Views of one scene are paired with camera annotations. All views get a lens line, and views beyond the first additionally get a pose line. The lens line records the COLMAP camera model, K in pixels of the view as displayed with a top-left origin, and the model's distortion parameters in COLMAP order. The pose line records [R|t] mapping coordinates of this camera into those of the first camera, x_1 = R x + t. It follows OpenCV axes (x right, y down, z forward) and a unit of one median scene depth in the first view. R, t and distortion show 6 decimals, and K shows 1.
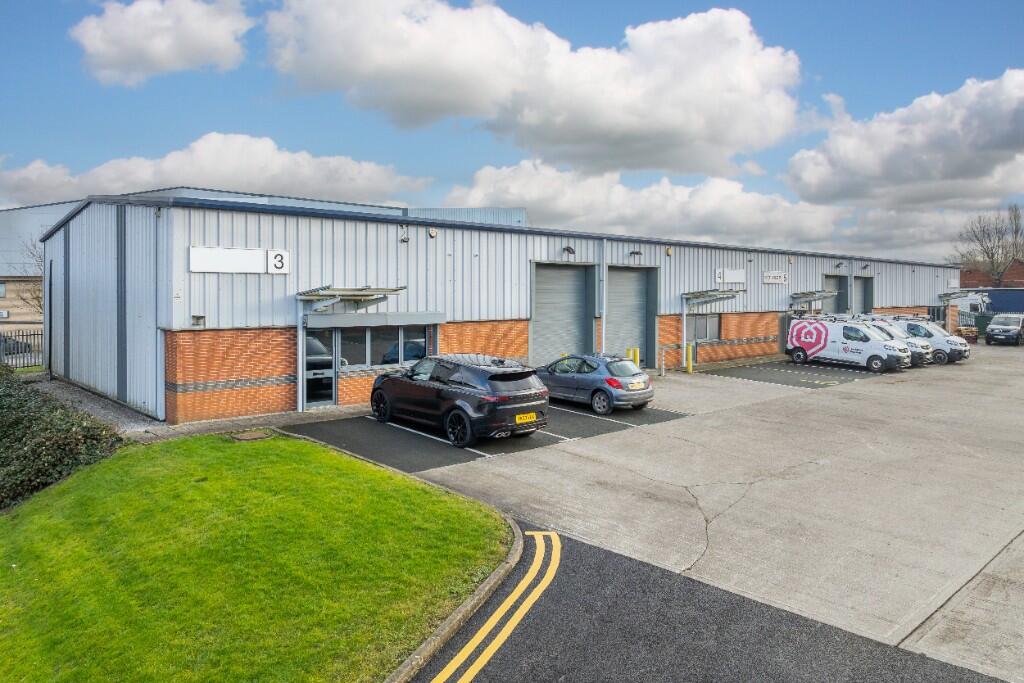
lens RADIAL K [[719.0, 0, 512.0], [0, 719.0, 341.5], [0, 0, 1]] dist [-0.011888, 0.001871]
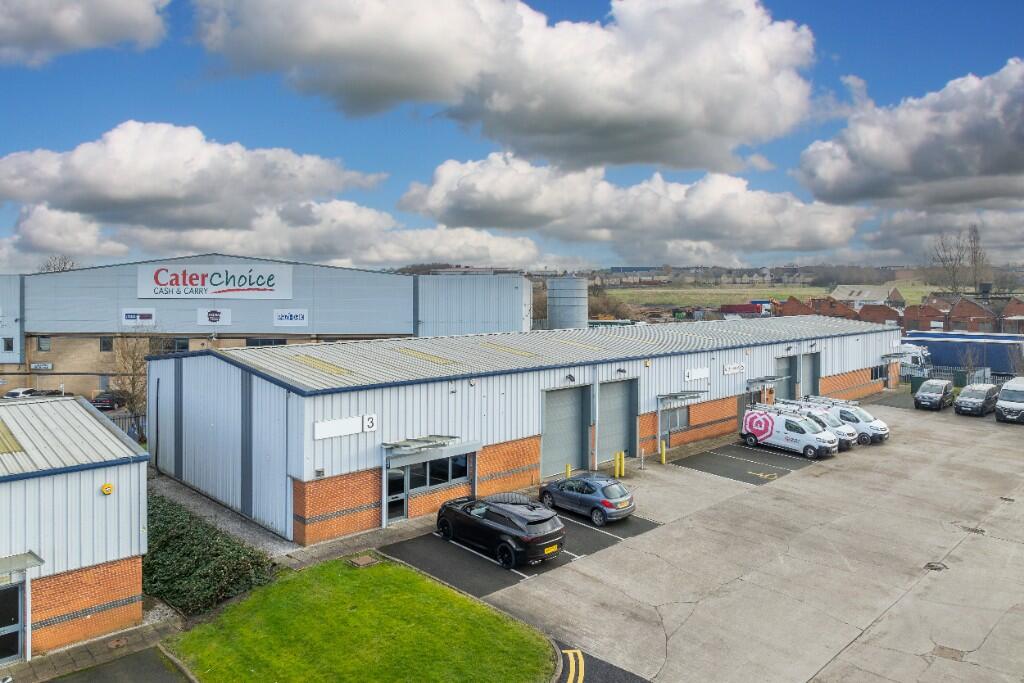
lens RADIAL K [[772.9, 0, 508.5], [0, 772.9, 300.7], [0, 0, 1]] dist [0.000065, -0.004664]
pose [[0.999425, 0.002711, 0.033809, -0.094555], [-0.002580, 0.999989, -0.003938, -0.306065], [-0.033819, 0.003848, 0.999421, -0.462850]]
